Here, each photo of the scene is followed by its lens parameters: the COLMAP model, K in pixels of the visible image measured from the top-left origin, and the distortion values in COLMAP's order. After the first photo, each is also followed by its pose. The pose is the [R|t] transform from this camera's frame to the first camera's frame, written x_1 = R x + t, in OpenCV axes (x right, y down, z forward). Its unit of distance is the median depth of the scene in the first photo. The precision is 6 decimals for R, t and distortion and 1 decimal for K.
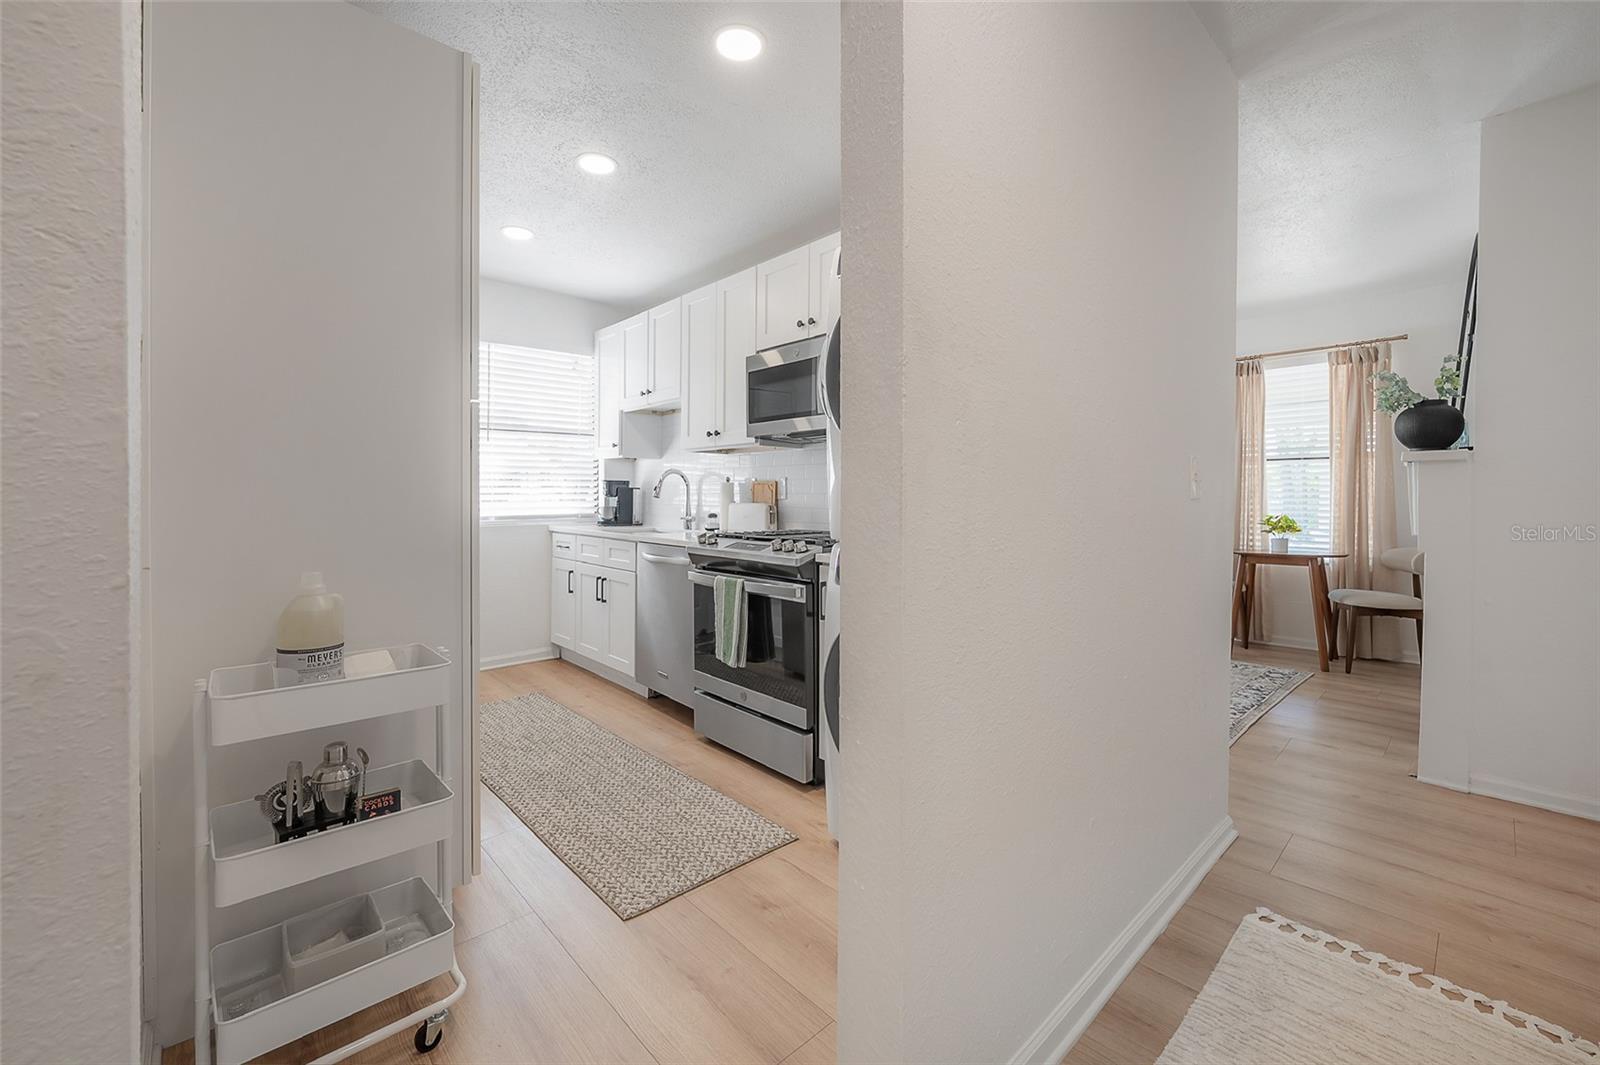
lens RADIAL K [[640.5, 0, 803.6], [0, 640.5, 510.6], [0, 0, 1]] dist [0.001727, 0.000067]
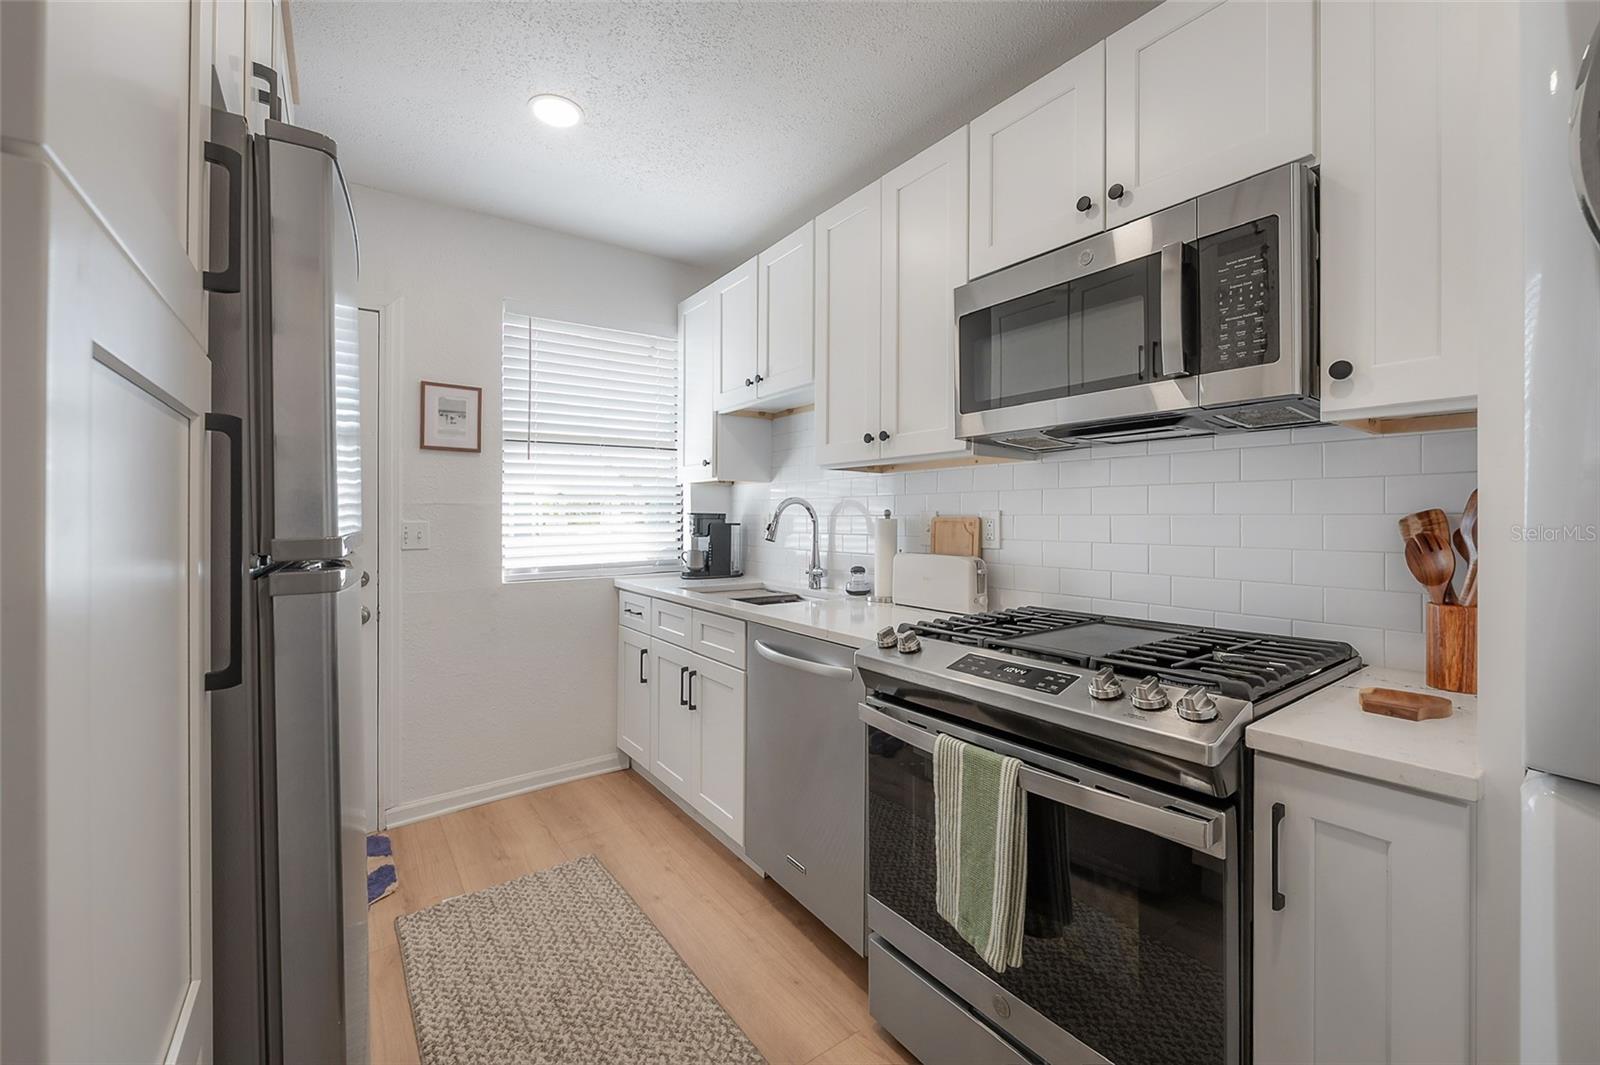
lens RADIAL K [[645.0, 0, 810.1], [0, 645.0, 523.8], [0, 0, 1]] dist [-0.002761, -0.000171]
pose [[0.993820, -0.005143, -0.110886, -0.118213], [0.003576, 0.999891, -0.014325, -0.028933], [0.110947, 0.013840, 0.993730, 0.357238]]
